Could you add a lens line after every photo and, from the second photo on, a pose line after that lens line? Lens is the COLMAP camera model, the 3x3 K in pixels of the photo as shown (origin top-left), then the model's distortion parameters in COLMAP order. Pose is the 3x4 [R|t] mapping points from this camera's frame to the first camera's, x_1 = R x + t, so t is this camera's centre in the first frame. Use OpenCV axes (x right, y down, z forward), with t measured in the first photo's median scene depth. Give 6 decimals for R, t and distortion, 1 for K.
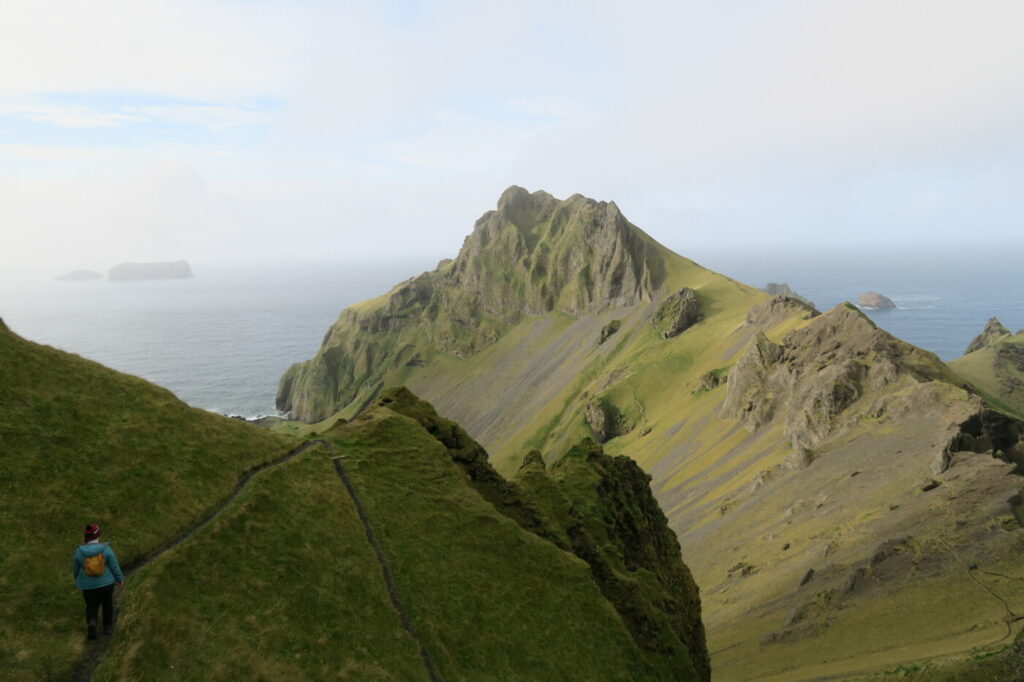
lens RADIAL K [[717.8, 0, 512.0], [0, 717.8, 341.0], [0, 0, 1]] dist [0.001318, 0.004434]
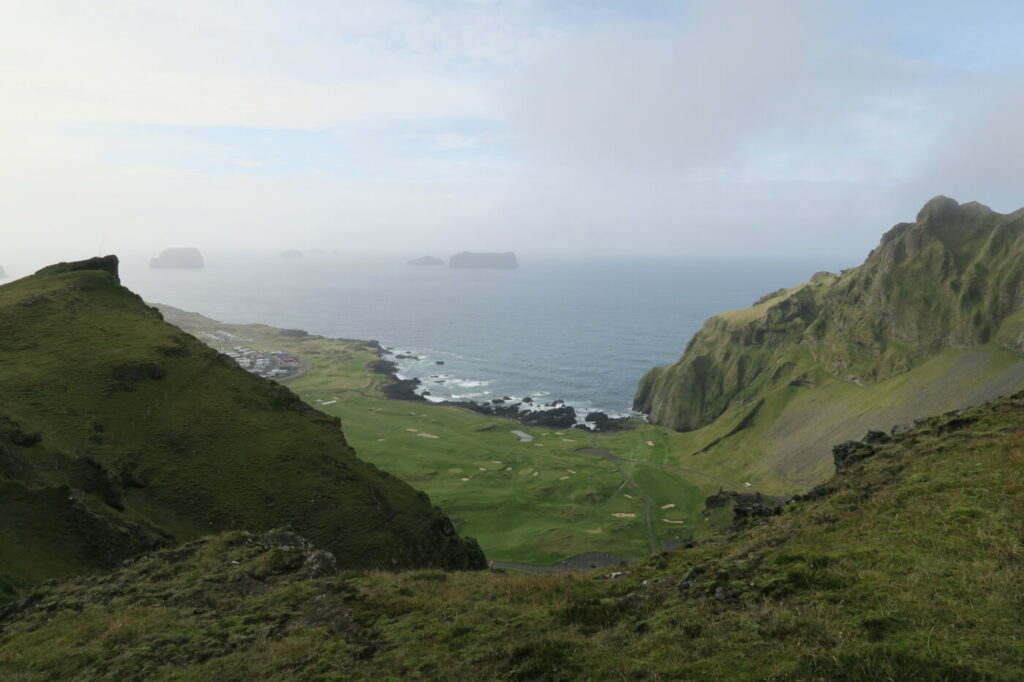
lens RADIAL K [[717.8, 0, 512.0], [0, 717.8, 341.0], [0, 0, 1]] dist [0.001318, 0.004434]
pose [[0.922504, 0.097161, -0.373559, -0.136200], [-0.096646, 0.995115, 0.020156, -0.006790], [0.373692, 0.017509, 0.927387, -0.008871]]
